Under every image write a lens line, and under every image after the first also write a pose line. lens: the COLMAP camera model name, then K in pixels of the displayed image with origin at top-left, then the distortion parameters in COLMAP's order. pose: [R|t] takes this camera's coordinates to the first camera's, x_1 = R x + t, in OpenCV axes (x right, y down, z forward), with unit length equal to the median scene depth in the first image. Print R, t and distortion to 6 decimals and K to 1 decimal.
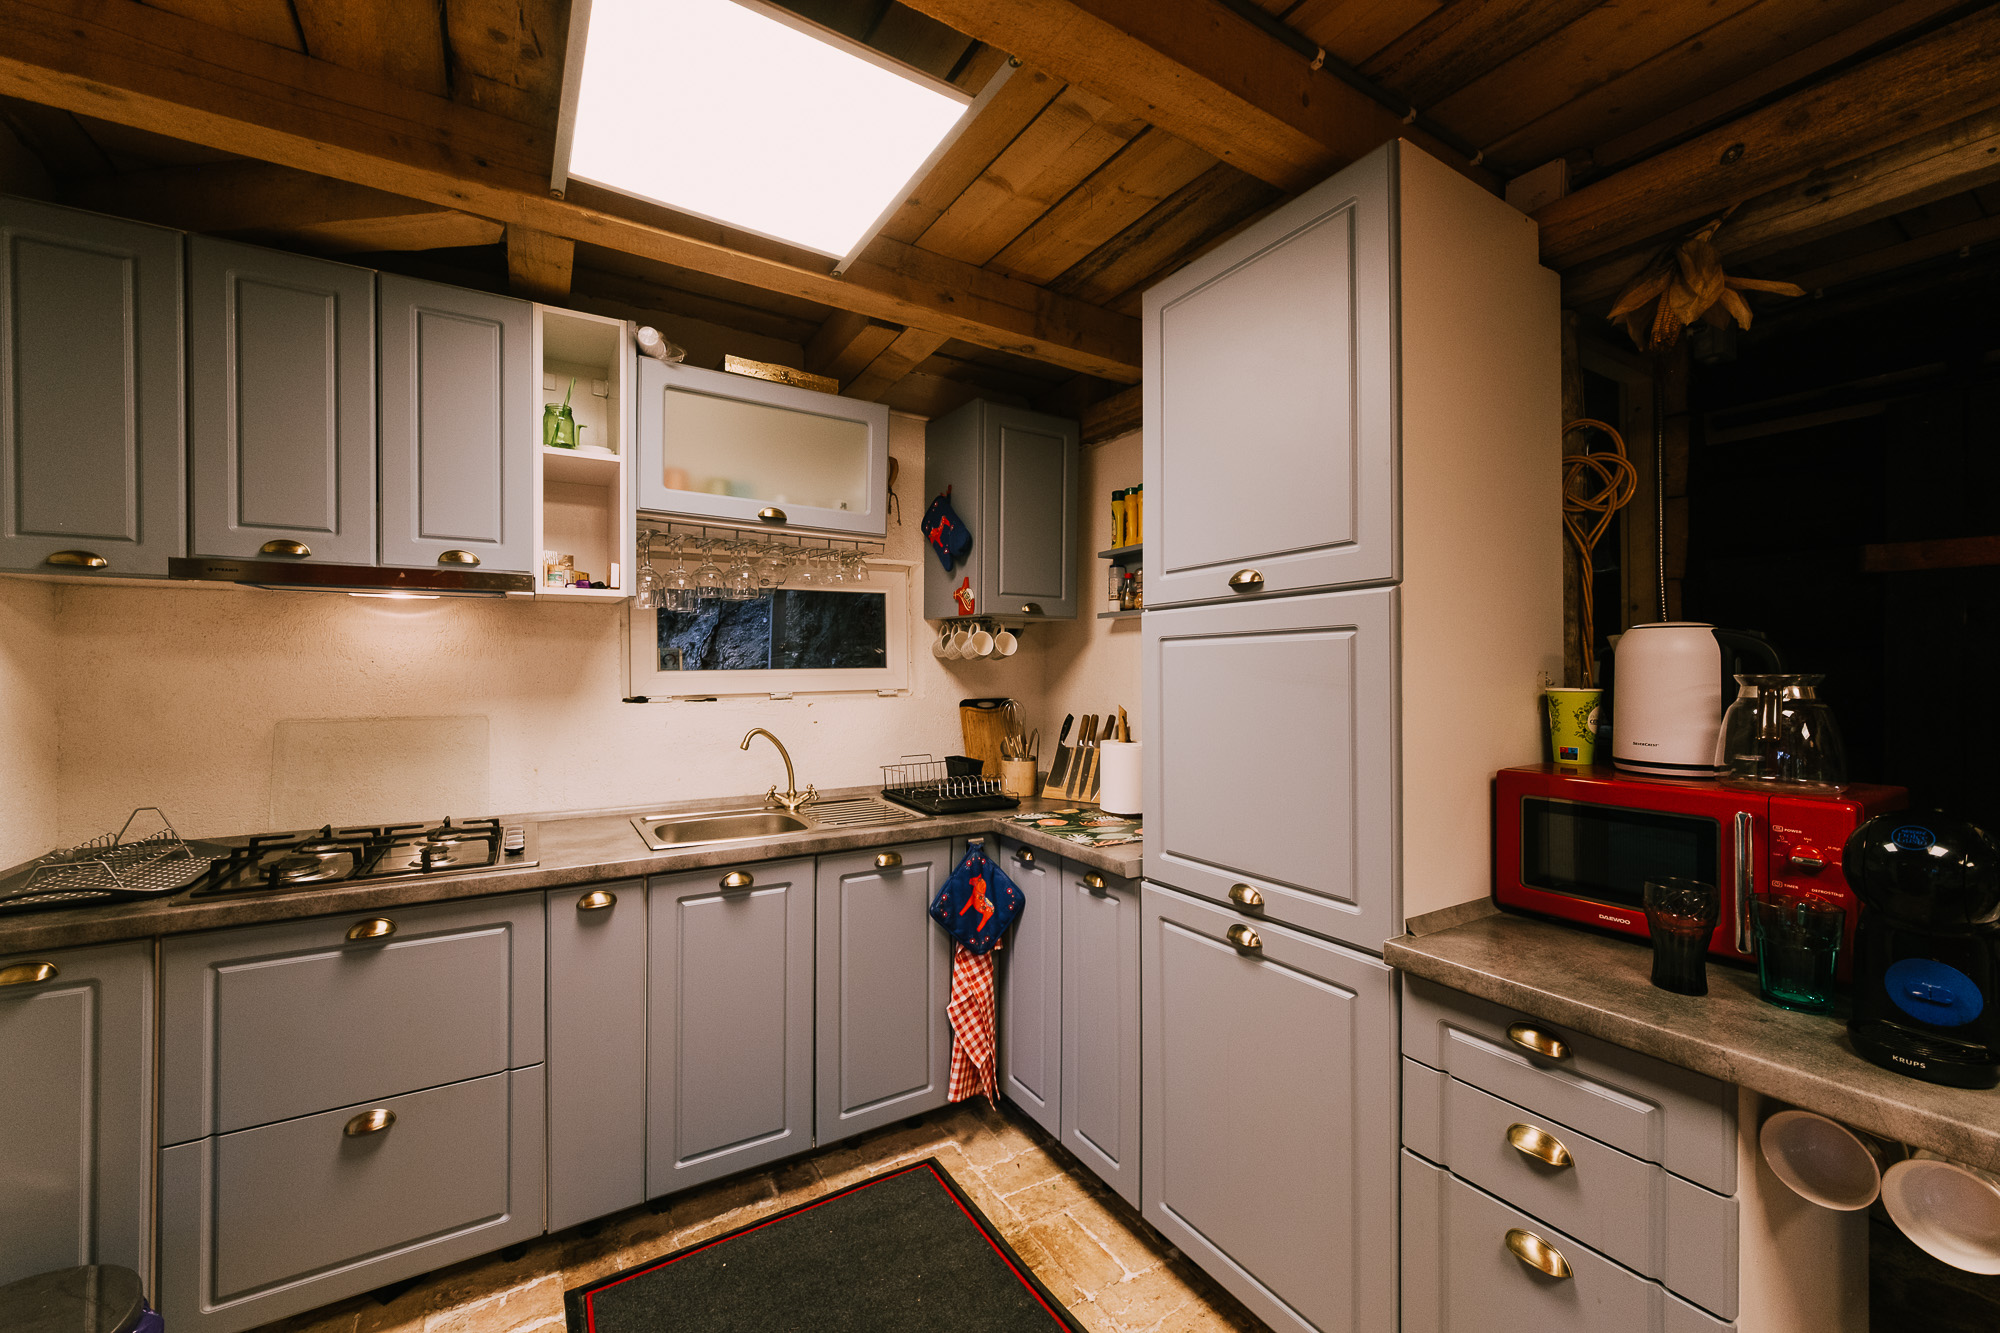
lens RADIAL K [[783.6, 0, 996.2], [0, 783.6, 660.0], [0, 0, 1]] dist [0.003081, 0.000113]
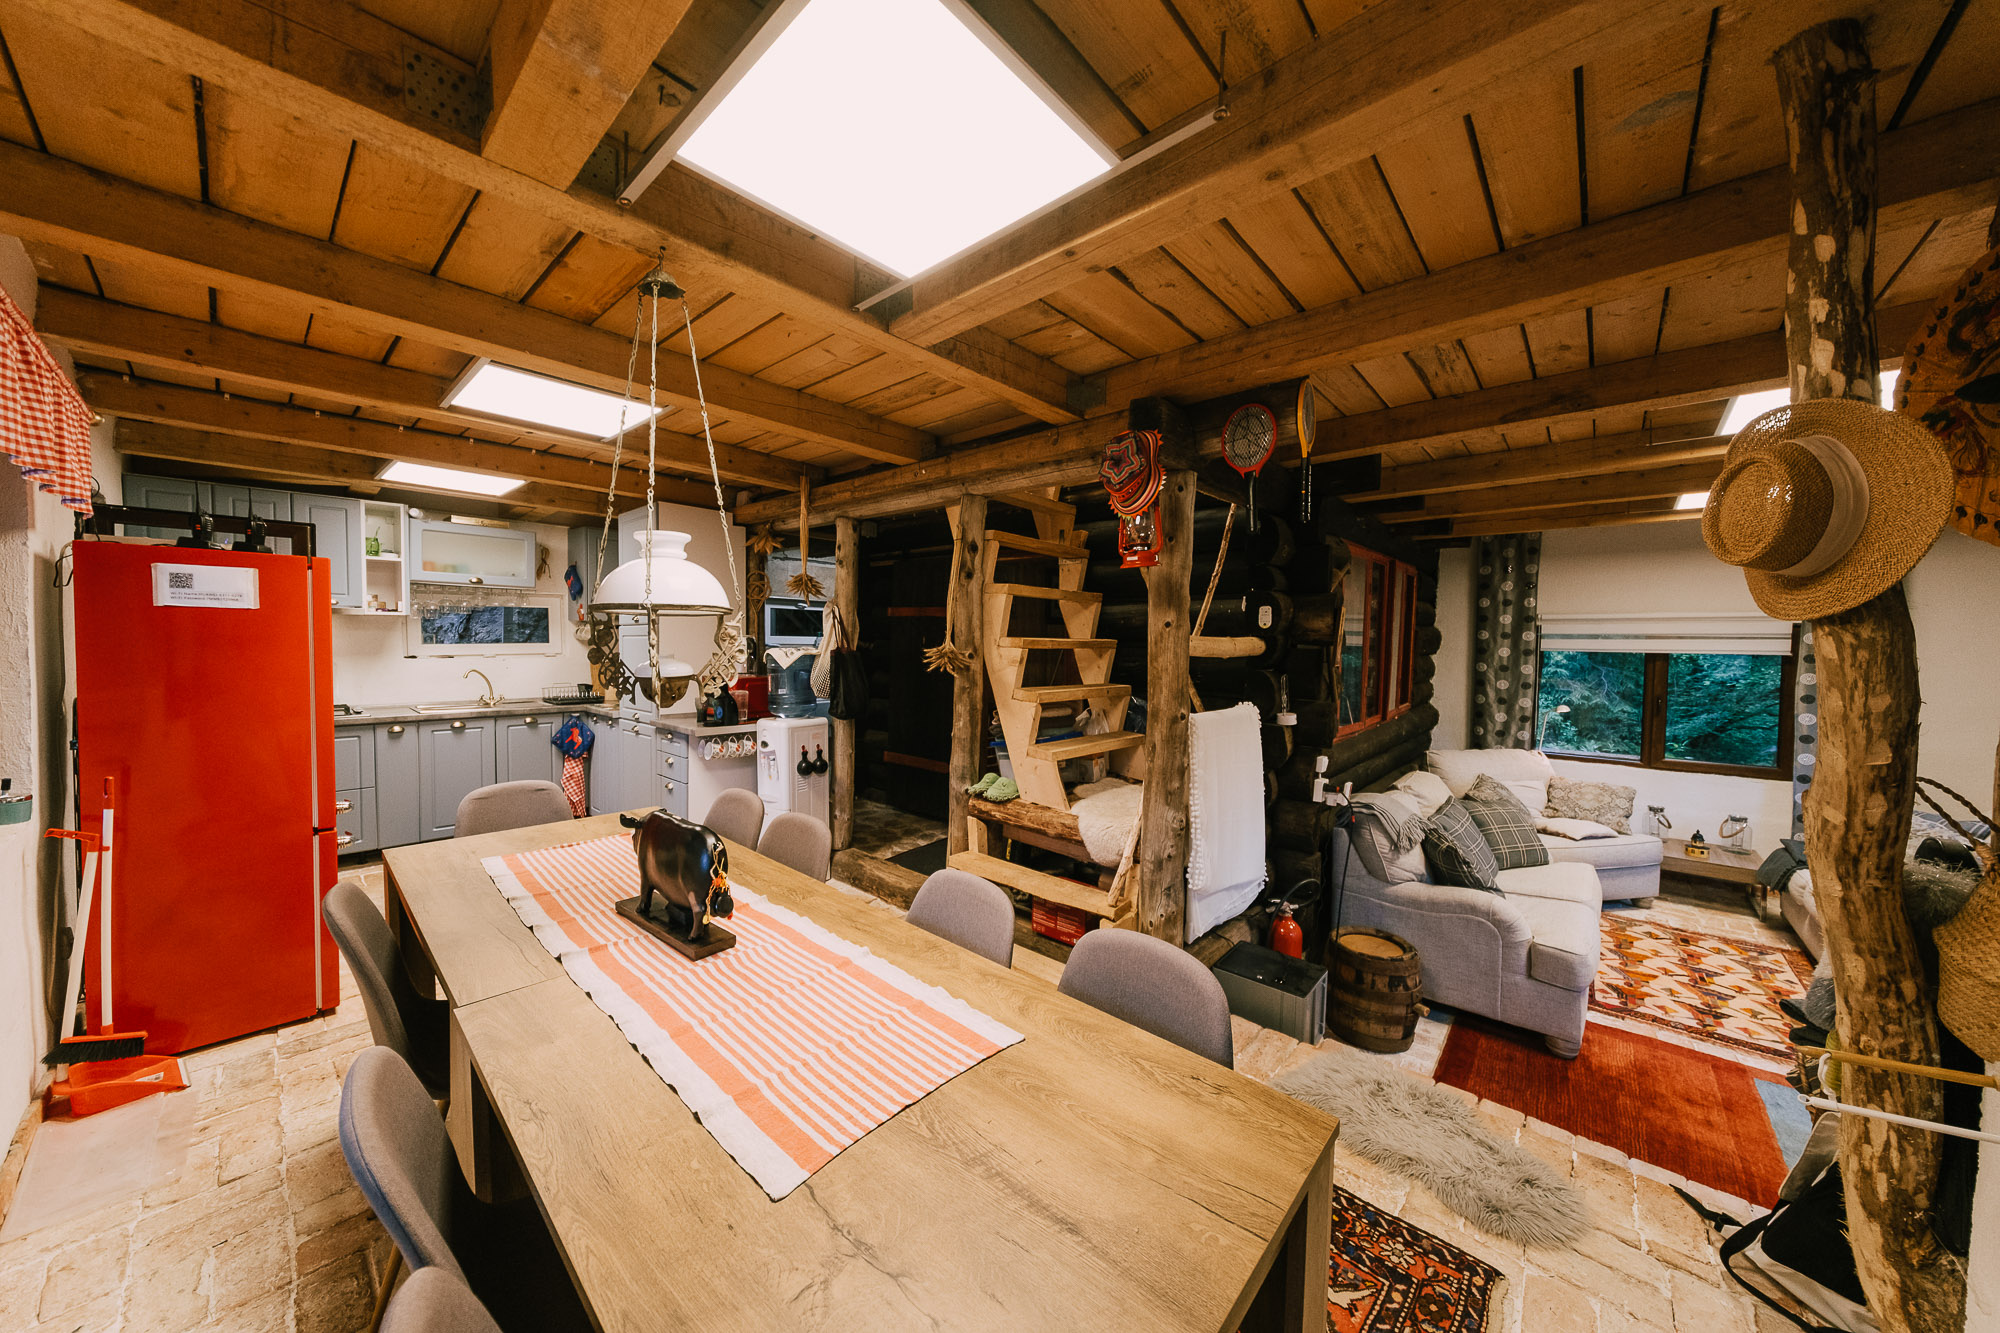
lens RADIAL K [[674.8, 0, 974.4], [0, 674.8, 662.5], [0, 0, 1]] dist [0.002037, -0.000247]
pose [[0.962536, 0.002005, 0.271146, 0.675433], [-0.013390, 0.999104, 0.040146, -0.038790], [-0.270823, -0.042272, 0.961701, -1.536623]]
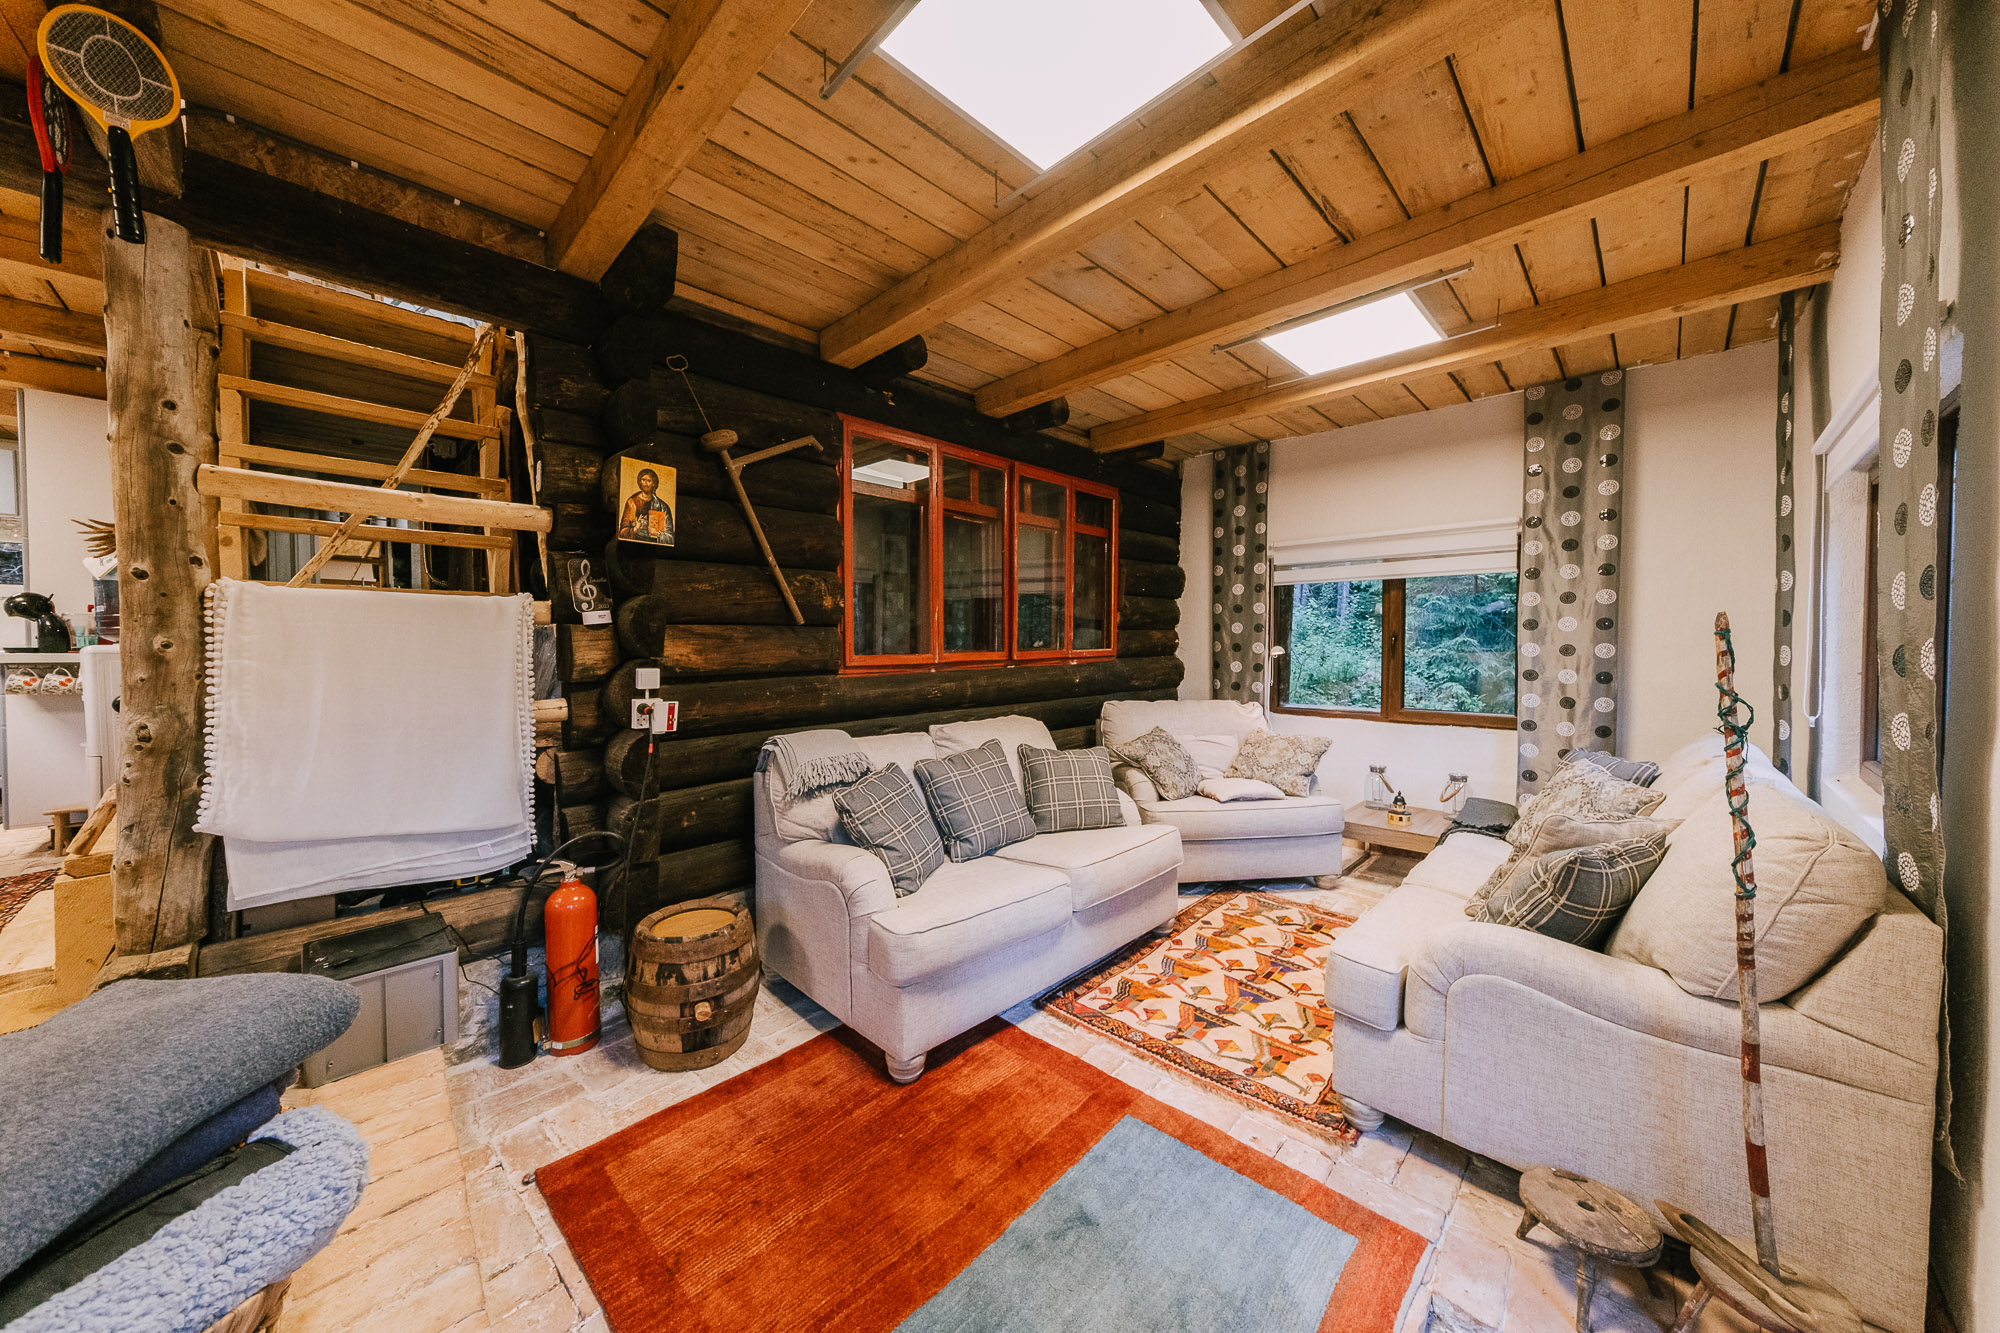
lens RADIAL K [[674.8, 0, 991.1], [0, 674.8, 656.3], [0, 0, 1]] dist [0.002037, -0.000247]
pose [[0.971785, -0.004726, 0.235822, 2.210504], [-0.001247, 0.999682, 0.025174, 0.185224], [-0.235866, -0.024758, 0.971470, -1.528502]]
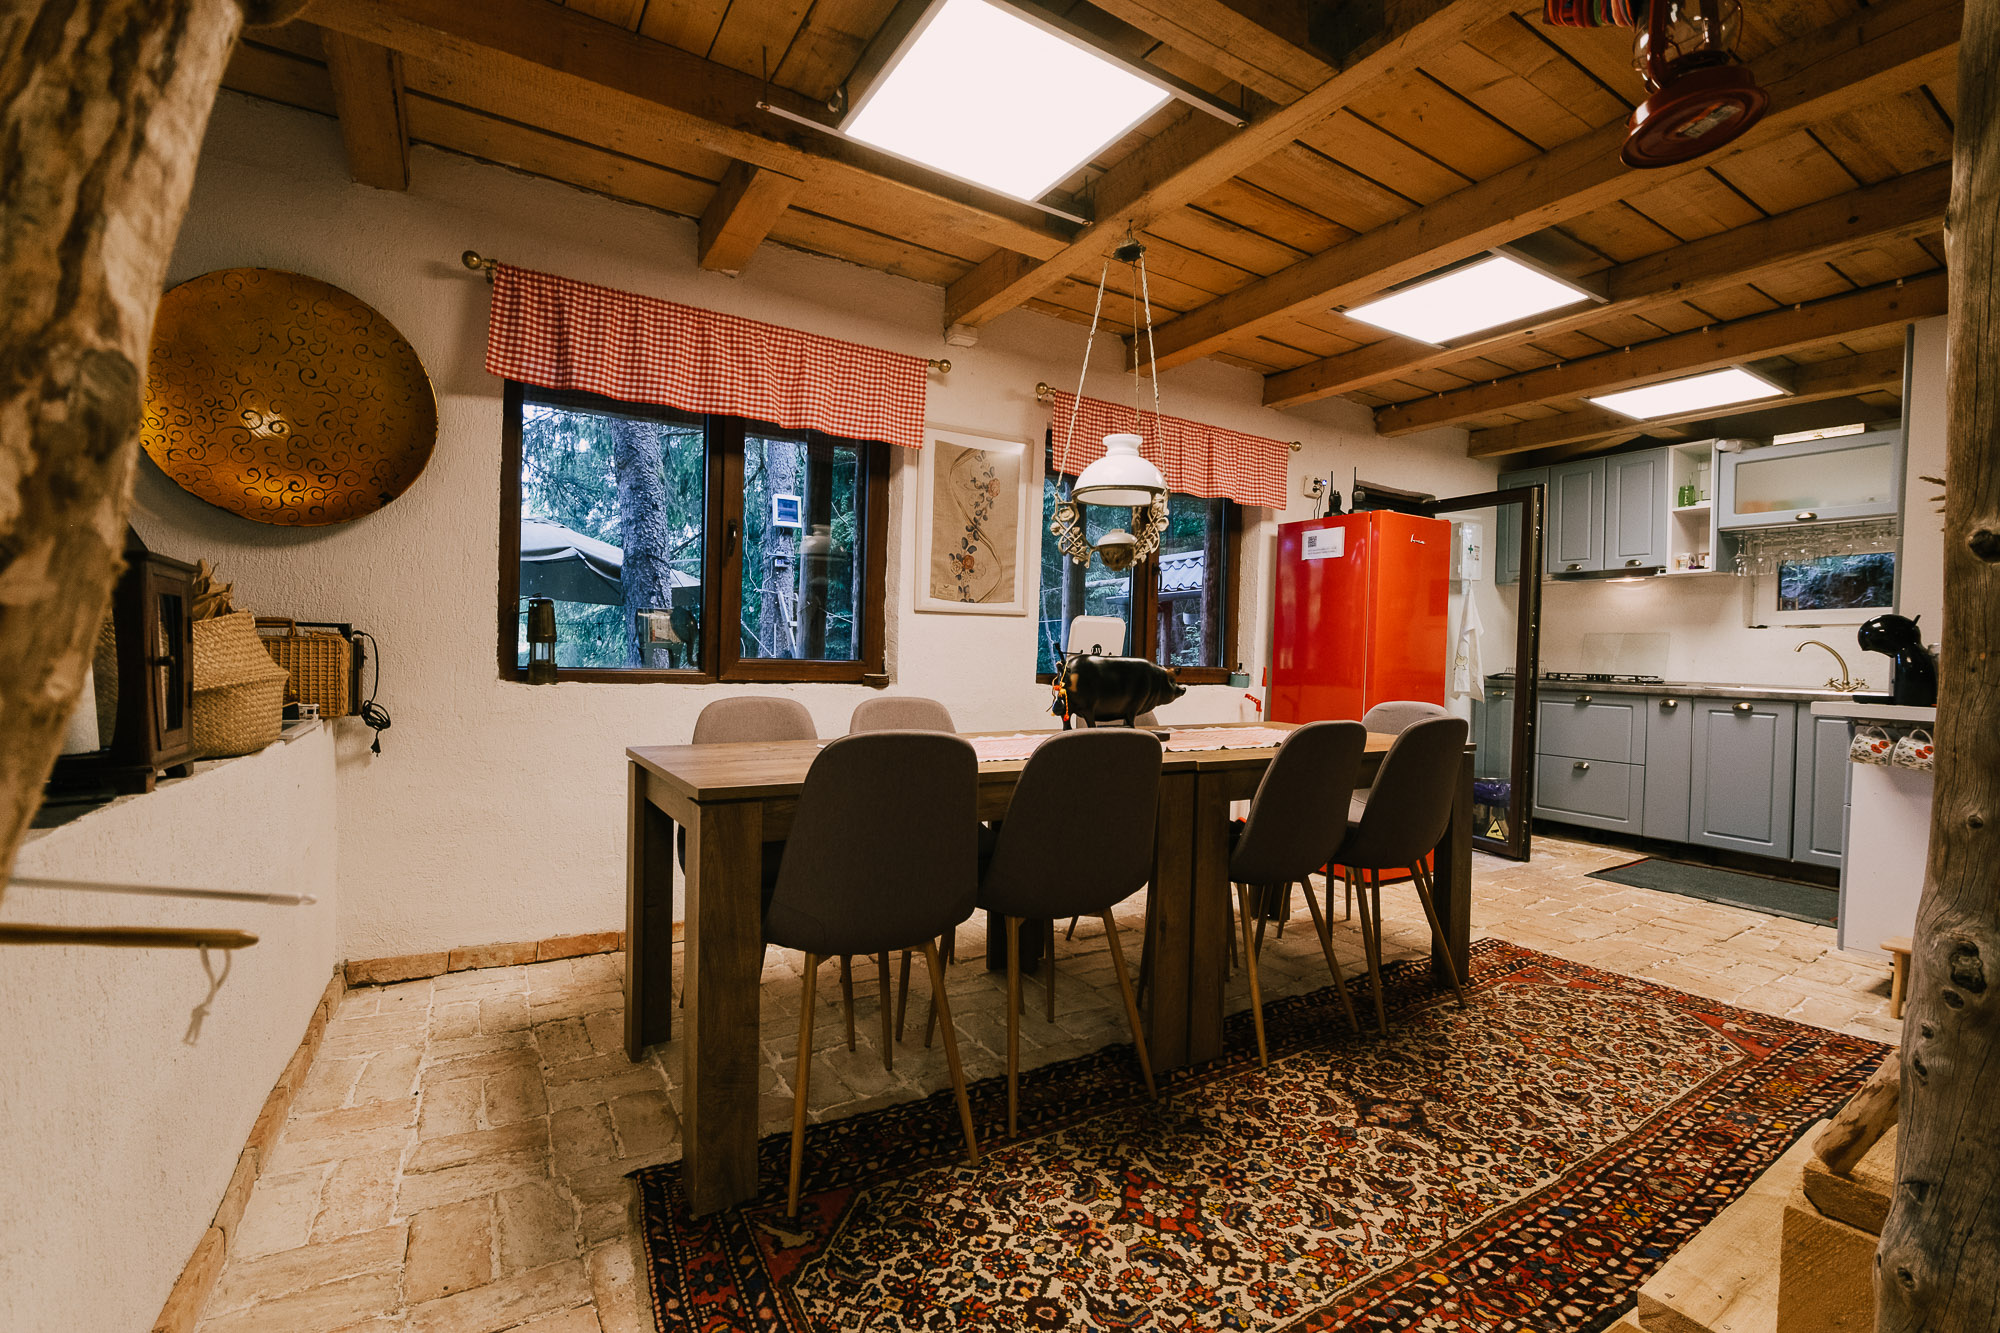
lens RADIAL K [[865.9, 0, 983.8], [0, 865.9, 666.5], [0, 0, 1]] dist [0.000856, 0.000073]
pose [[0.007832, 0.017256, -0.999820, 1.783021], [-0.017004, 0.999709, 0.017121, 0.161738], [0.999825, 0.016867, 0.008123, -0.927635]]
